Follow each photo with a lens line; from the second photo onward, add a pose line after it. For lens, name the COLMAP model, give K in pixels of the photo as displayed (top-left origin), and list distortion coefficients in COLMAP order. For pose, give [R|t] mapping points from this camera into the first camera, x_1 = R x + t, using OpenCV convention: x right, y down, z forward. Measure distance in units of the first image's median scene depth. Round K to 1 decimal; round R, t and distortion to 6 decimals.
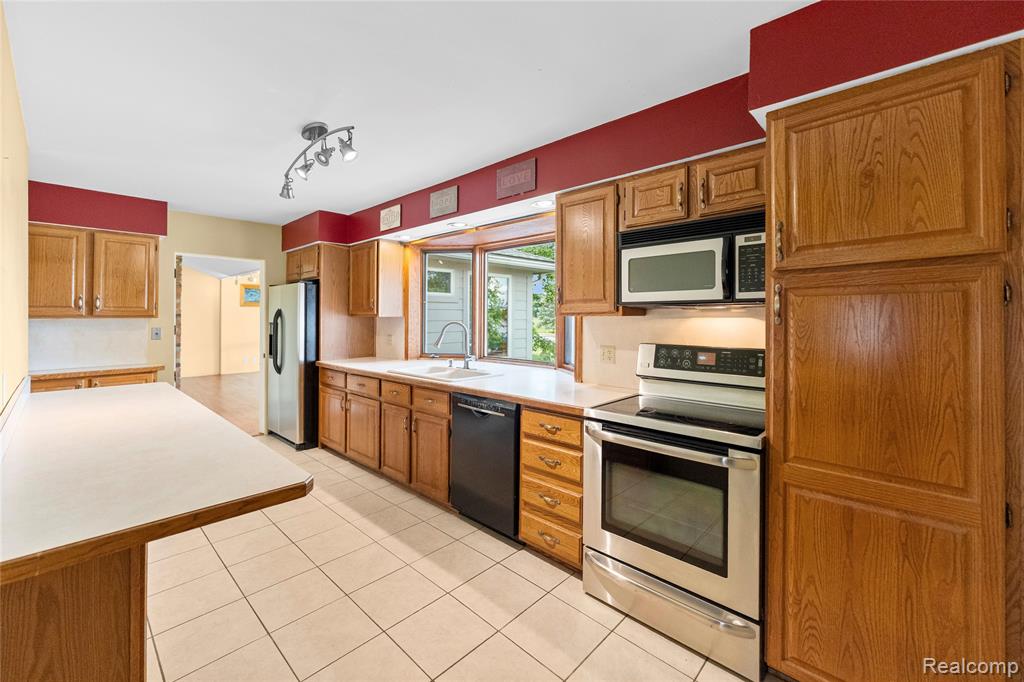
lens RADIAL K [[434.0, 0, 516.3], [0, 434.0, 316.2], [0, 0, 1]] dist [0.014434, -0.000092]
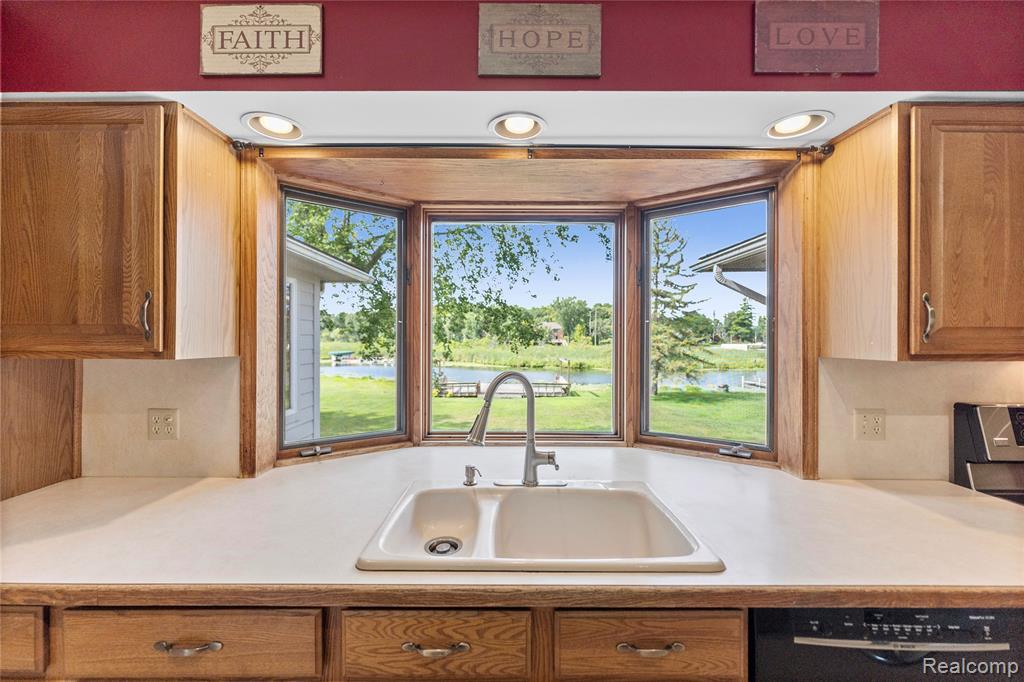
lens RADIAL K [[423.4, 0, 514.7], [0, 423.4, 338.0], [0, 0, 1]] dist [0.013408, -0.000099]
pose [[0.731003, 0.004638, 0.682359, -0.496792], [-0.001499, 0.999985, -0.005190, -0.019123], [-0.682373, 0.002771, 0.730999, 0.901316]]
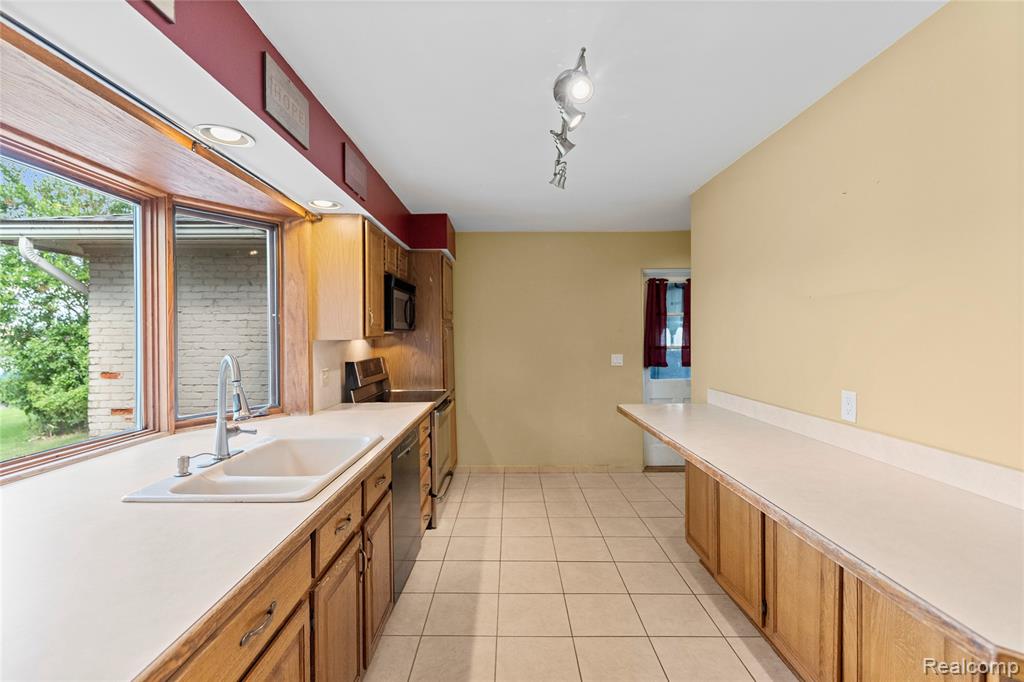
lens RADIAL K [[451.7, 0, 512.0], [0, 451.7, 341.0], [0, 0, 1]] dist [-0.000221, -0.000065]
pose [[-0.682107, -0.011978, 0.731154, -0.857032], [0.002058, 0.999830, 0.018300, -0.012522], [-0.731249, 0.013987, -0.681967, 1.421270]]
